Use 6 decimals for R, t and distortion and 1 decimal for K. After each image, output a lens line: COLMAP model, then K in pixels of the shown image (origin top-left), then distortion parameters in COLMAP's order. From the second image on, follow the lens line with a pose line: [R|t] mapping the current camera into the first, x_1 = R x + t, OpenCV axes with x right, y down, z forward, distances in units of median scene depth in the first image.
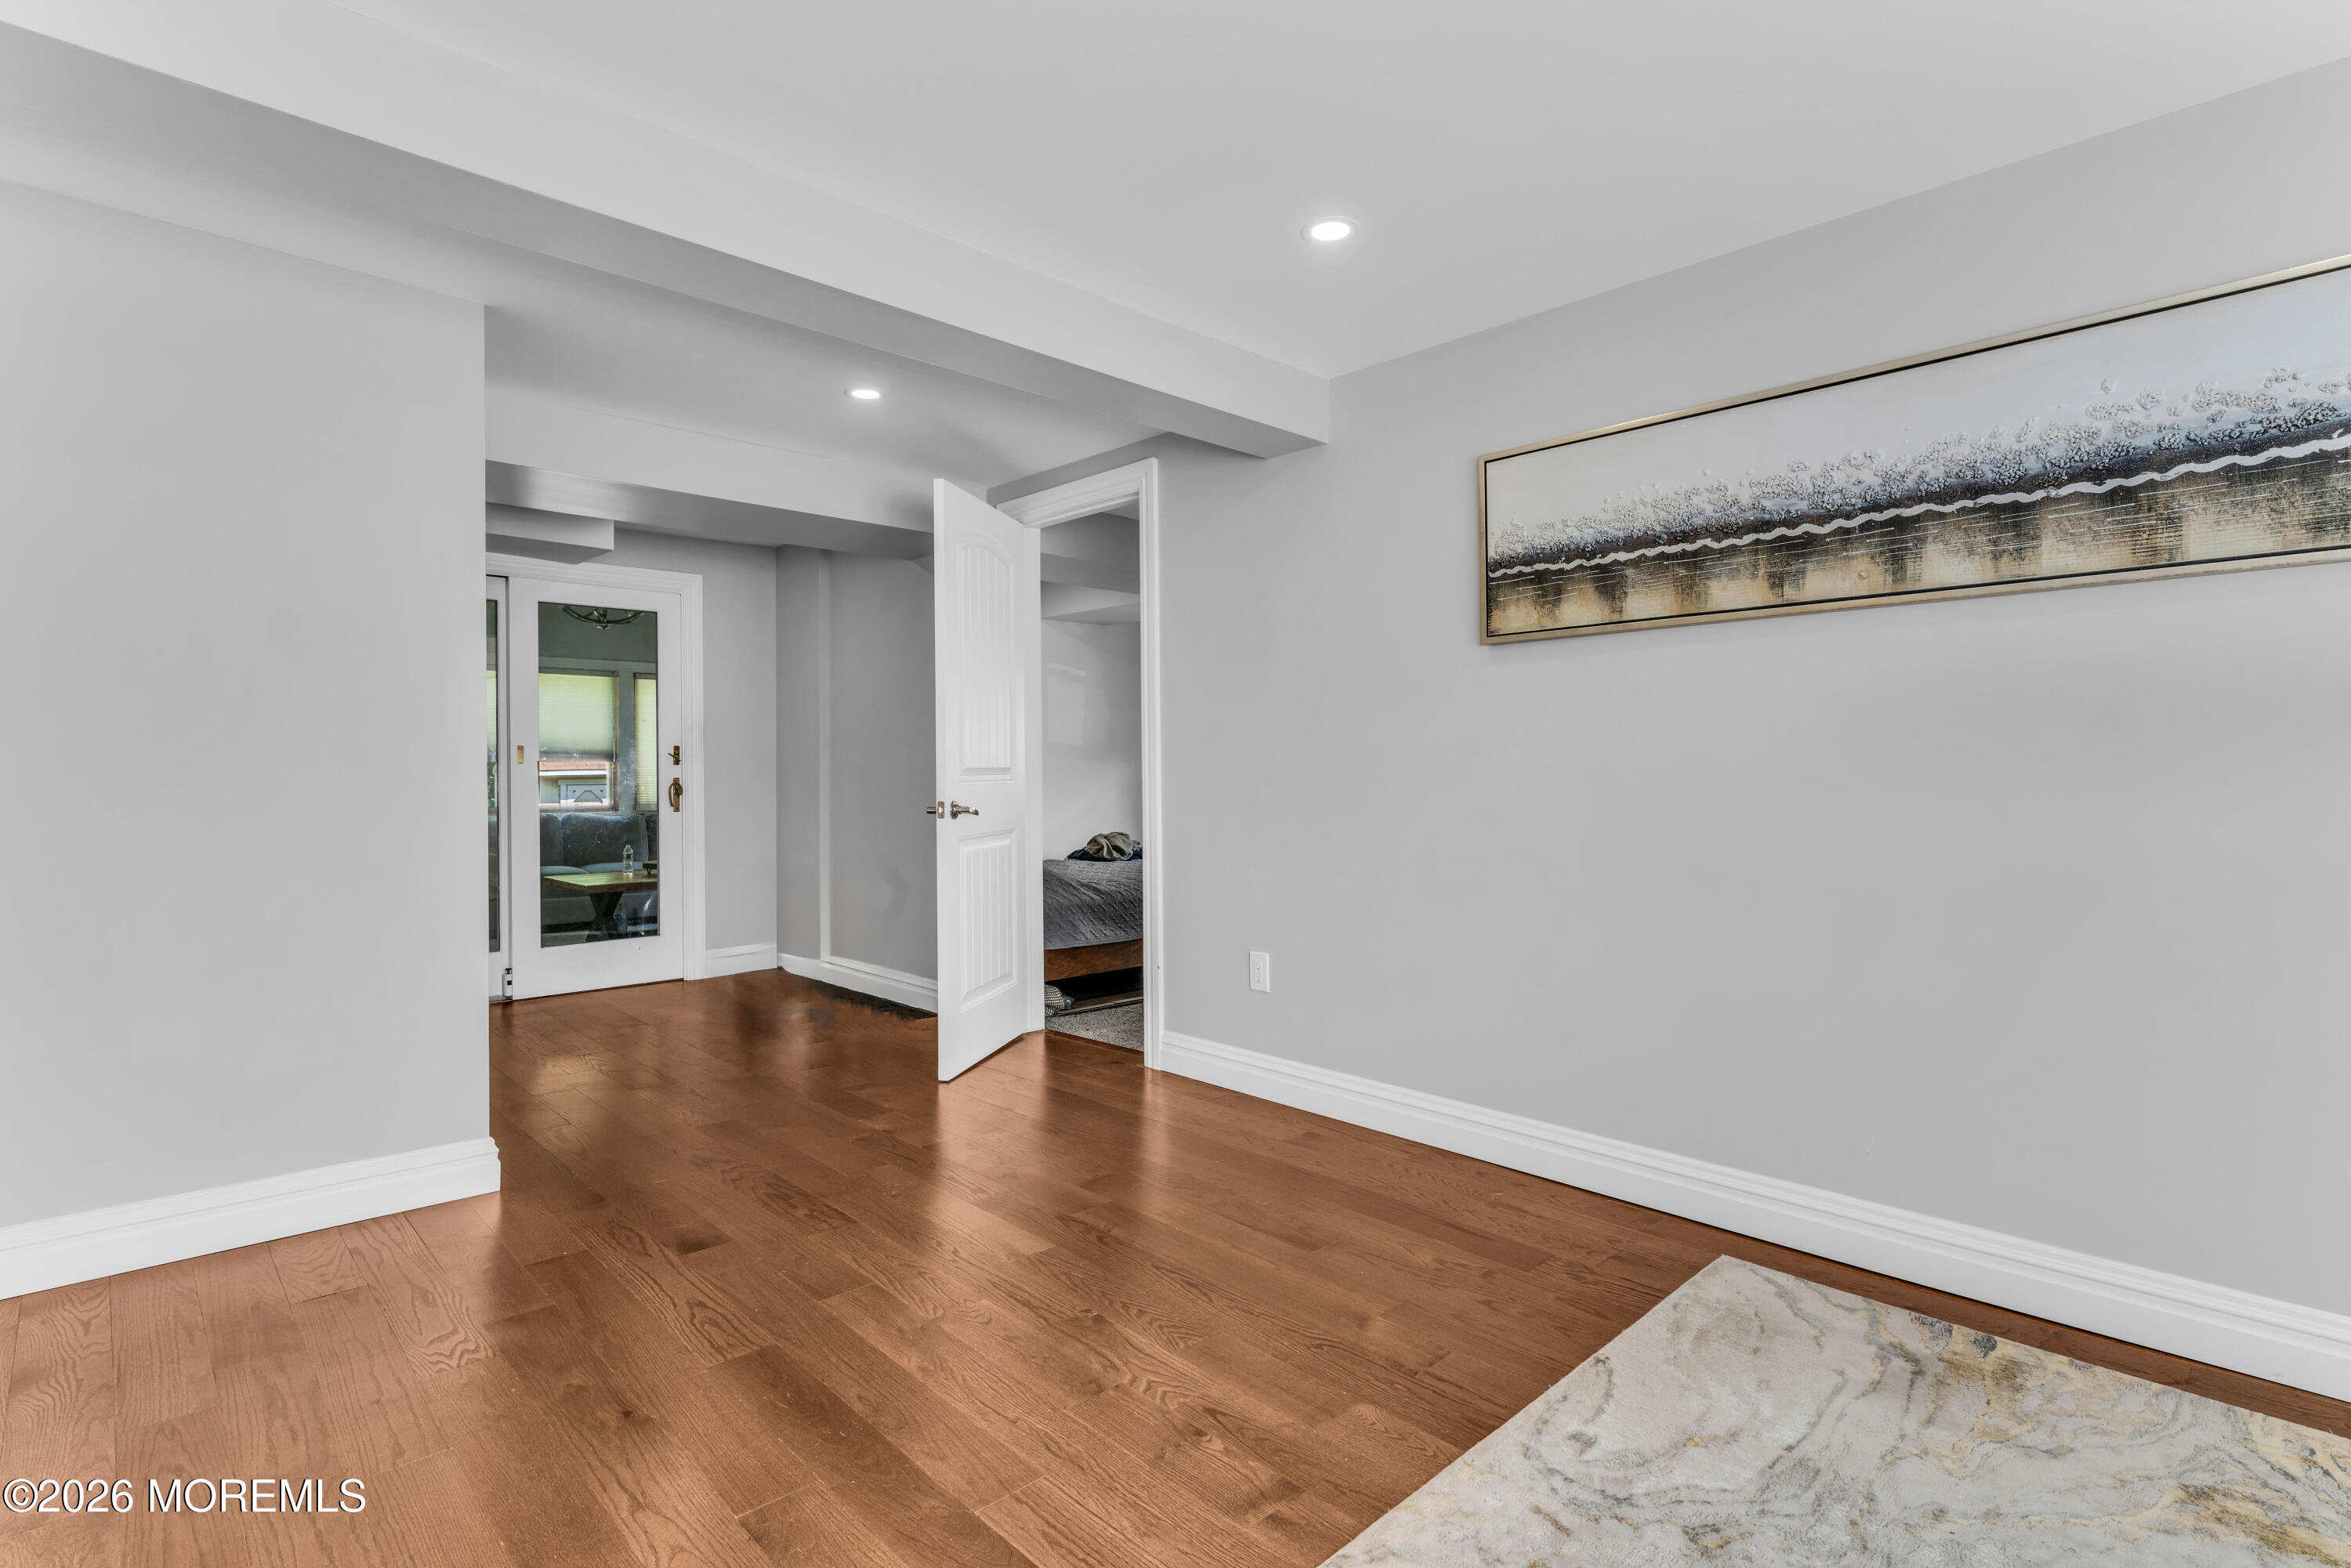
lens RADIAL K [[1132.6, 0, 1174.9], [0, 1132.6, 779.9], [0, 0, 1]] dist [-0.000151, -0.000124]
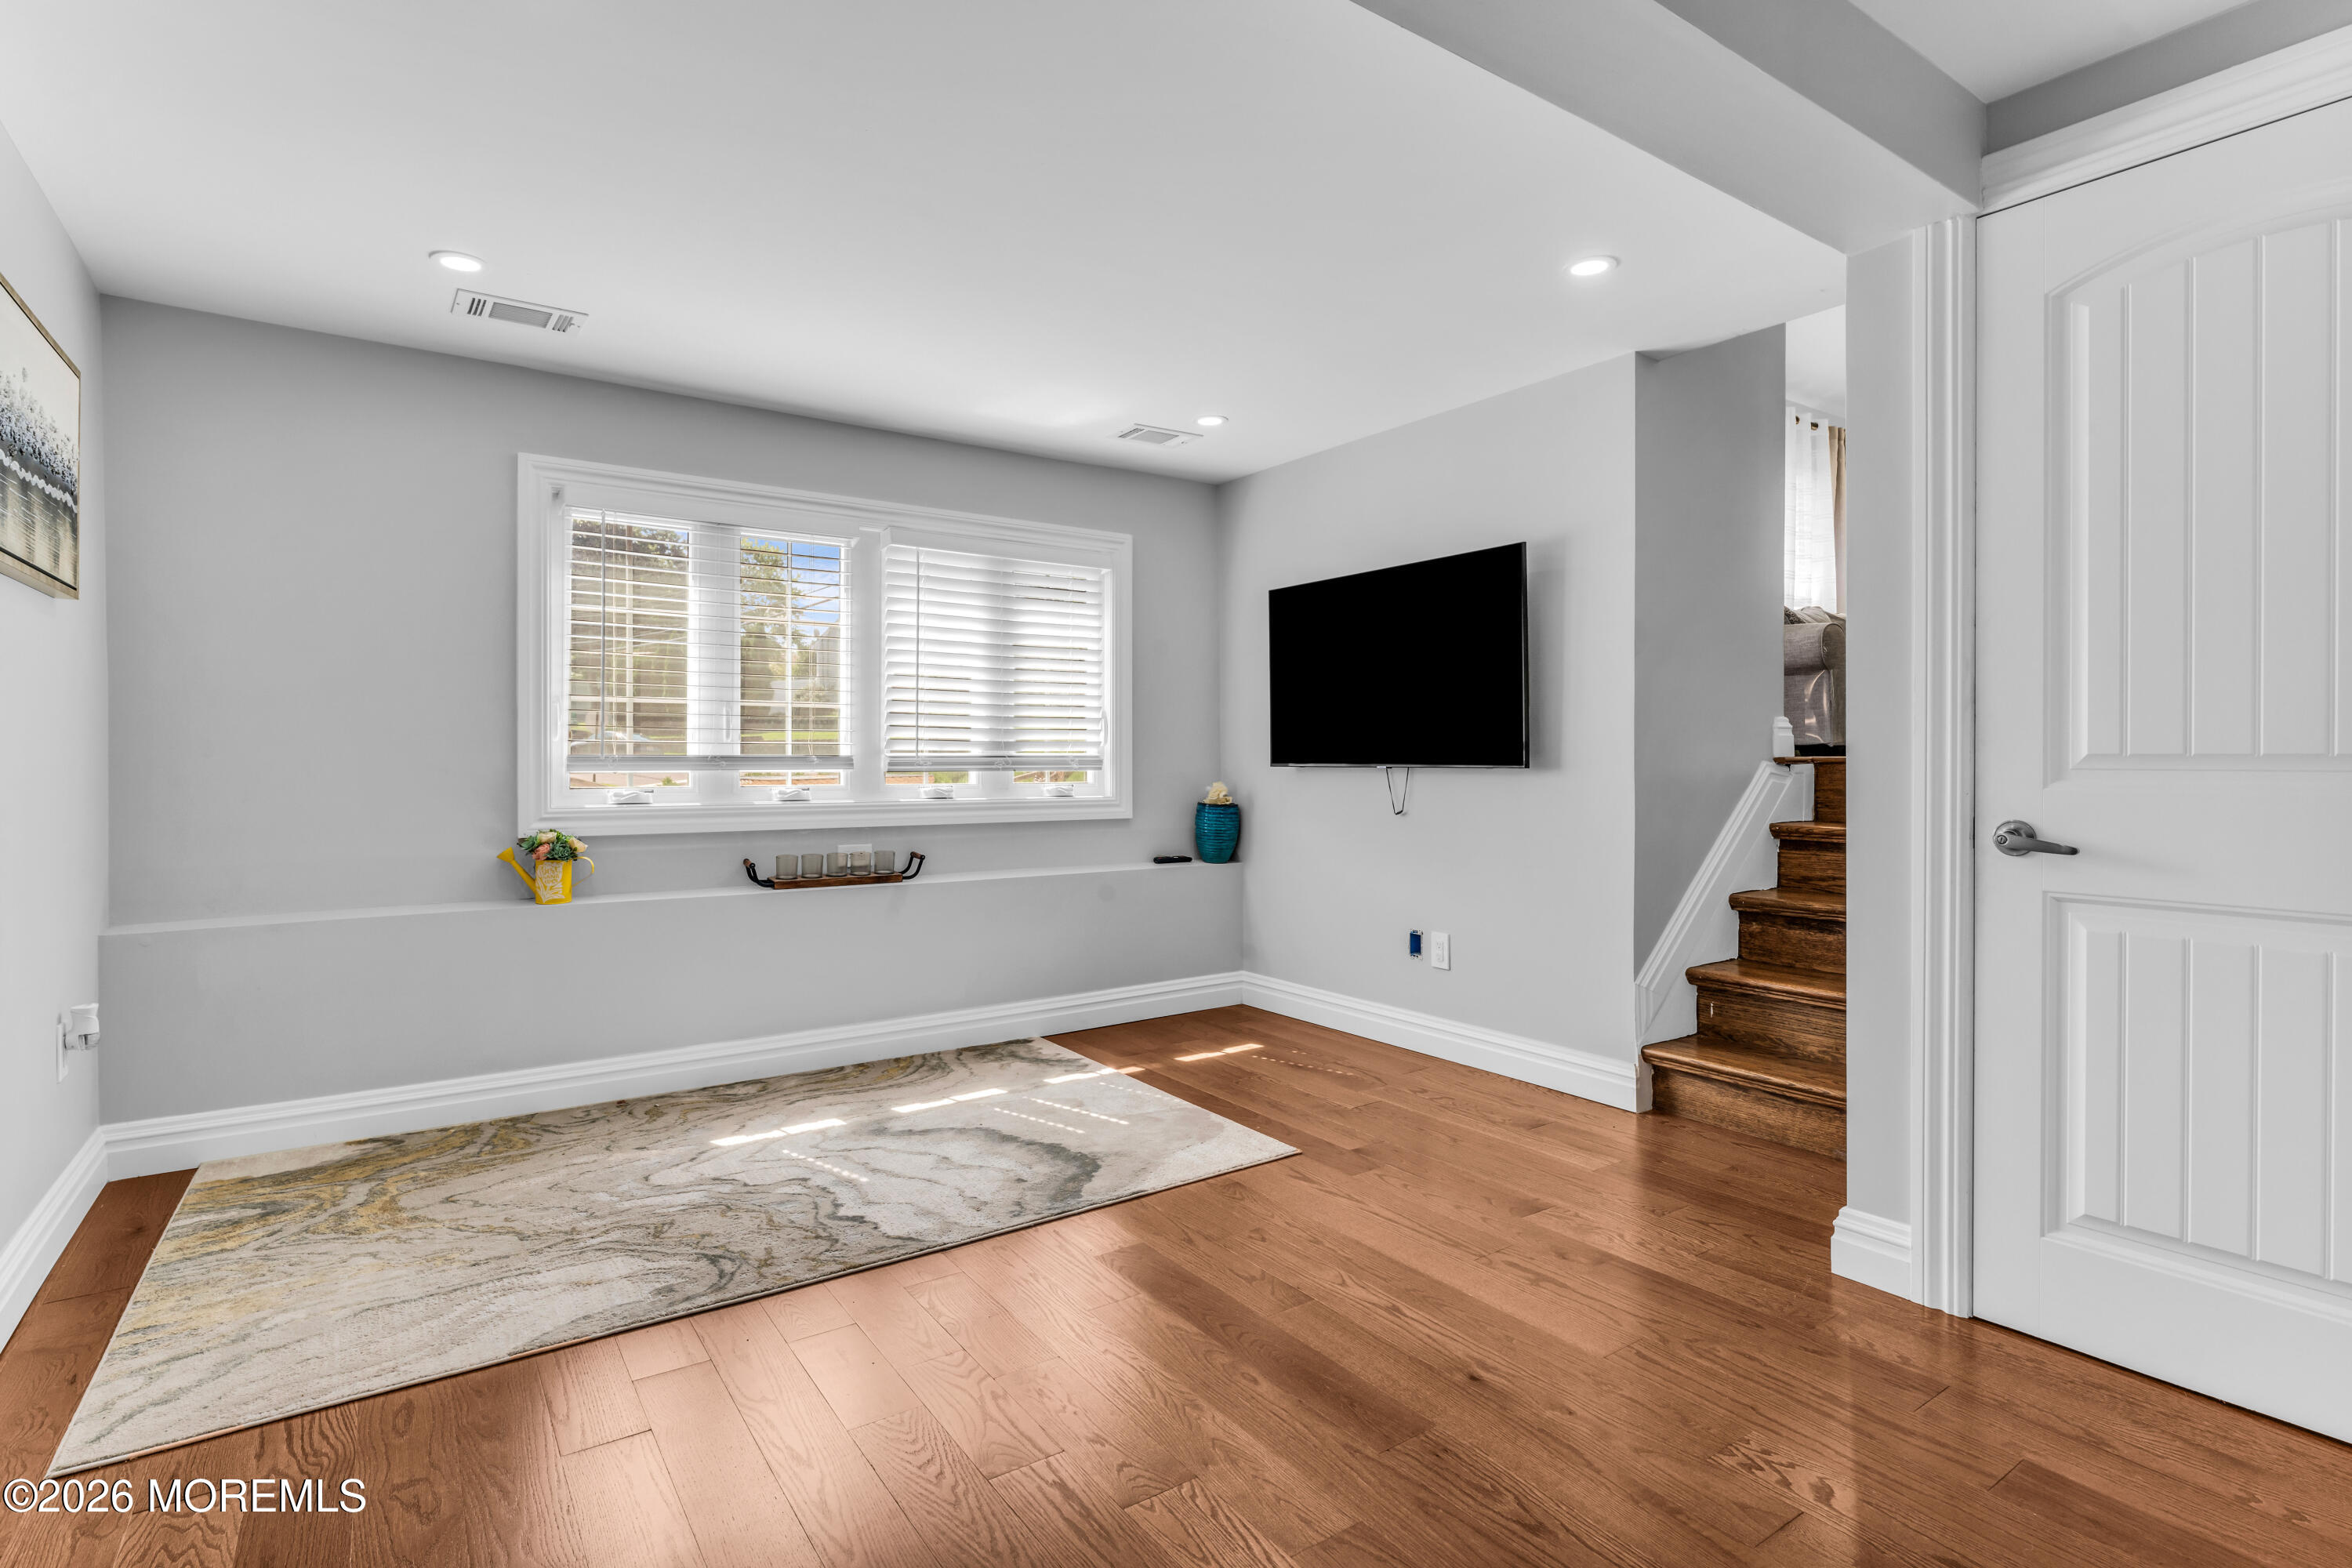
lens RADIAL K [[1133.1, 0, 1174.2], [0, 1133.1, 769.9], [0, 0, 1]] dist [-0.000151, -0.000124]
pose [[-0.988933, 0.005296, 0.148269, -0.342552], [0.007091, 0.999908, 0.011581, -0.004230], [-0.148194, 0.012504, -0.988879, 1.901154]]
